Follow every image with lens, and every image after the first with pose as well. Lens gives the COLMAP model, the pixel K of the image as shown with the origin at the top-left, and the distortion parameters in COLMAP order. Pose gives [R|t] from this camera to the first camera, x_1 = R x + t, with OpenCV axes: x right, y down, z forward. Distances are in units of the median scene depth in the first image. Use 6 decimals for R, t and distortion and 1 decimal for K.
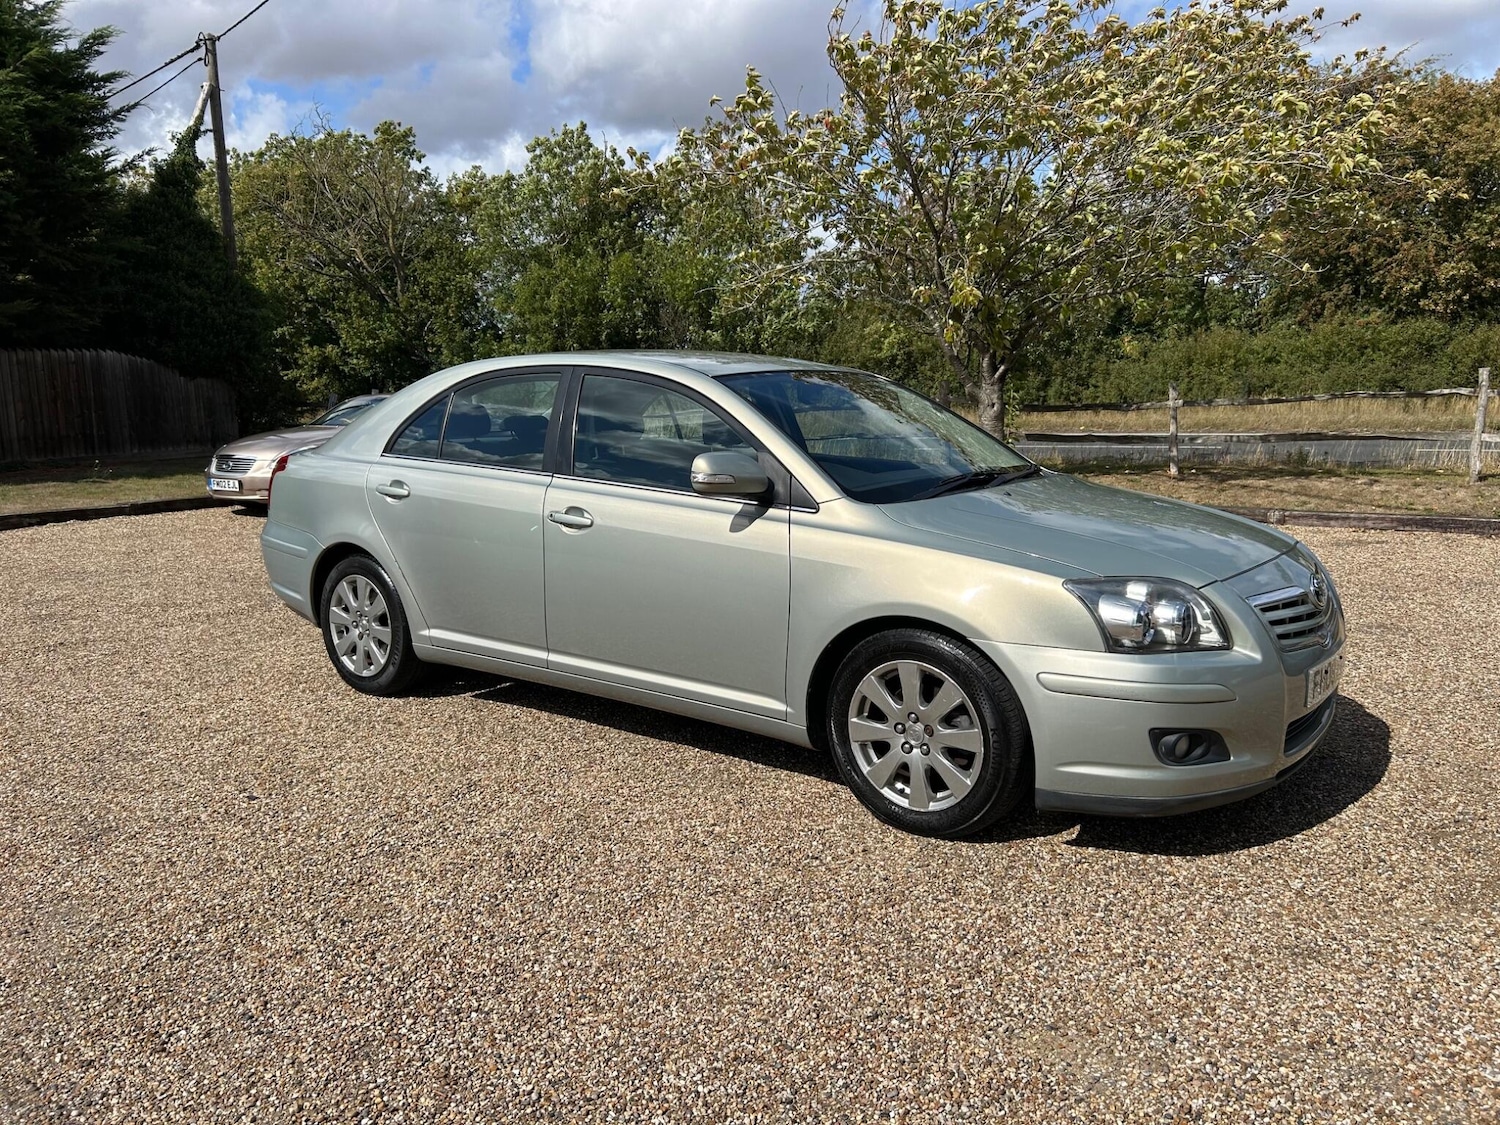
lens RADIAL K [[1146.2, 0, 750.8], [0, 1146.2, 558.9], [0, 0, 1]] dist [0.006488, -0.000429]
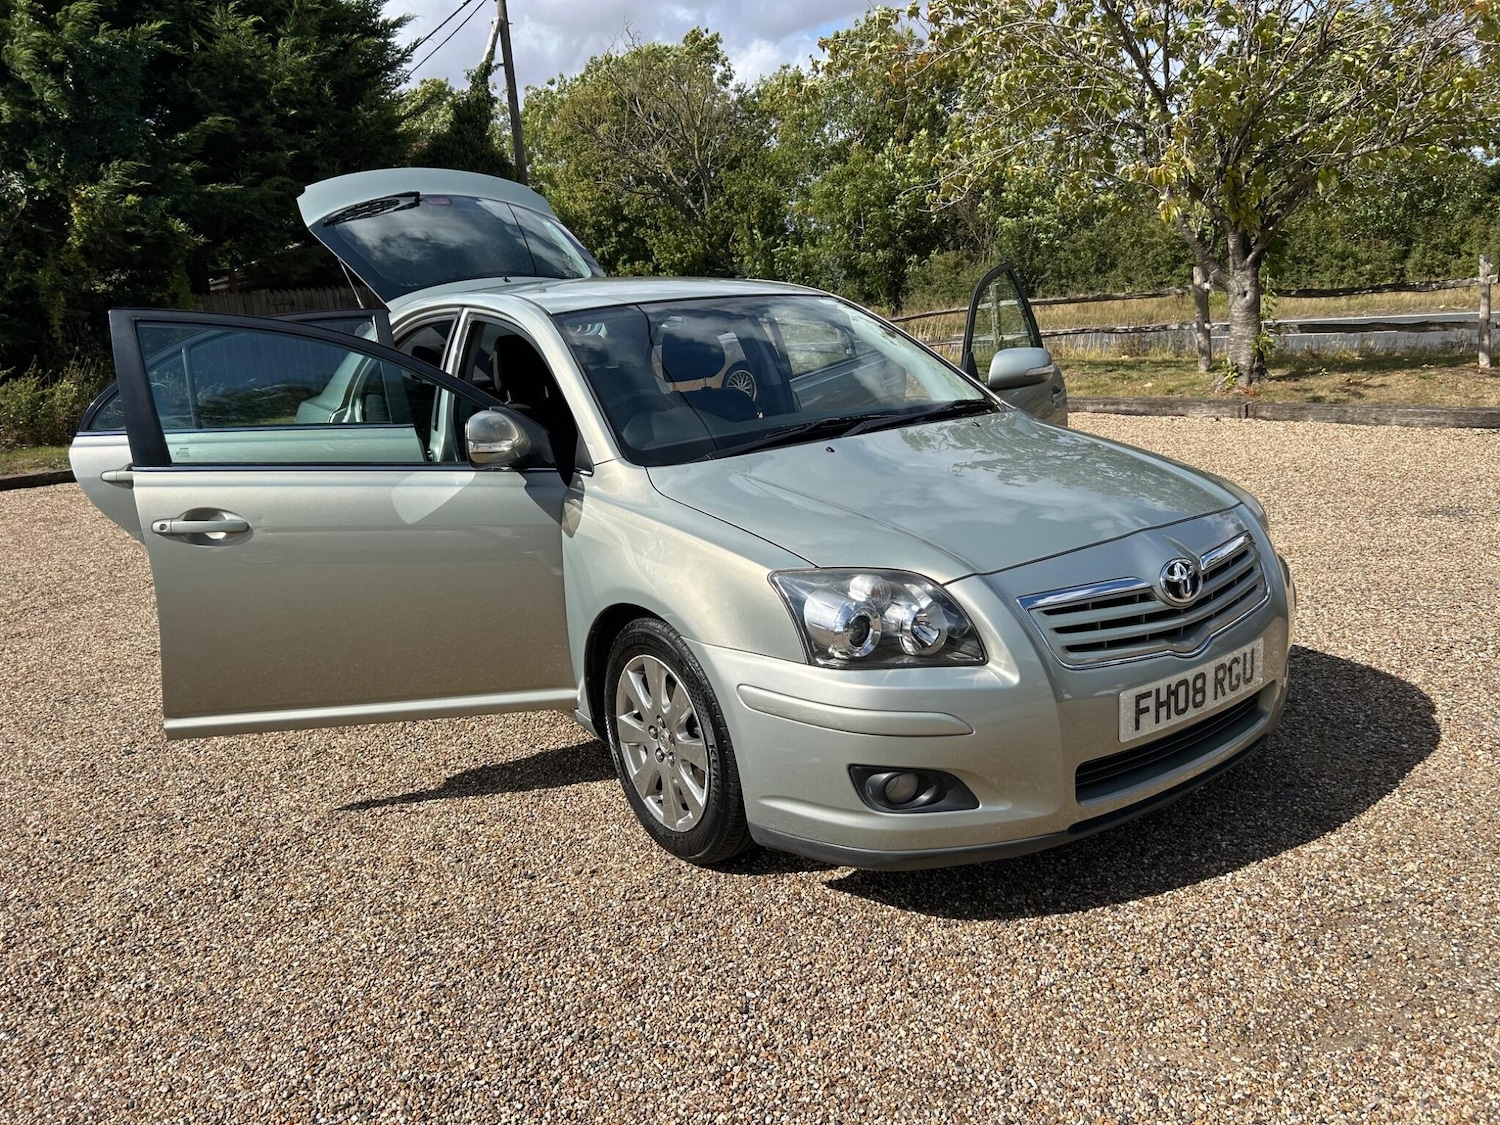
lens RADIAL K [[1146.2, 0, 750.8], [0, 1146.2, 558.9], [0, 0, 1]] dist [0.006488, -0.000429]
pose [[0.952911, 0.013234, -0.302961, 0.097721], [0.013143, 0.996306, 0.084859, -0.011358], [0.302965, -0.084845, 0.949217, 0.046672]]
